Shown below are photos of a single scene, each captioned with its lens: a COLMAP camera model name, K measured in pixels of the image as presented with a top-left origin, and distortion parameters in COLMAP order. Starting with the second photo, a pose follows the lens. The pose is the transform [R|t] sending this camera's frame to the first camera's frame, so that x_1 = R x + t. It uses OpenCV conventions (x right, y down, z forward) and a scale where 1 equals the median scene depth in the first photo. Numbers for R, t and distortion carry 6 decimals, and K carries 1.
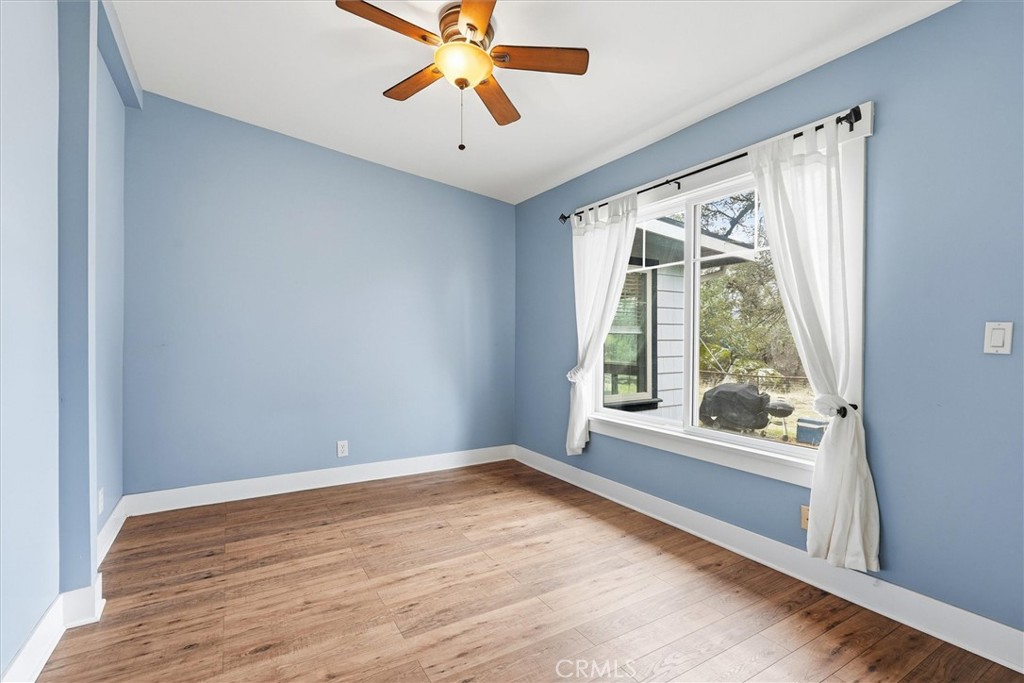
lens RADIAL K [[554.0, 0, 511.1], [0, 554.0, 339.0], [0, 0, 1]] dist [-0.002132, 0.000980]
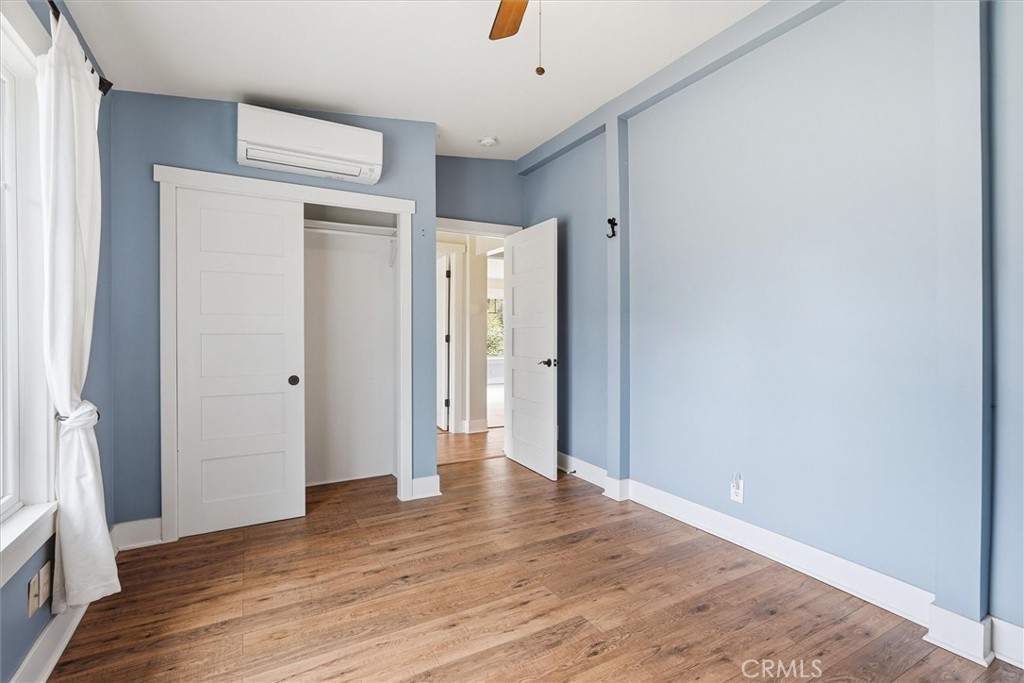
lens RADIAL K [[499.9, 0, 514.3], [0, 499.9, 334.5], [0, 0, 1]] dist [-0.006162, 0.000419]
pose [[-0.999824, -0.003261, 0.018499, -0.077325], [-0.003140, 0.999973, 0.006571, -0.003446], [-0.018520, 0.006512, -0.999807, 1.897848]]
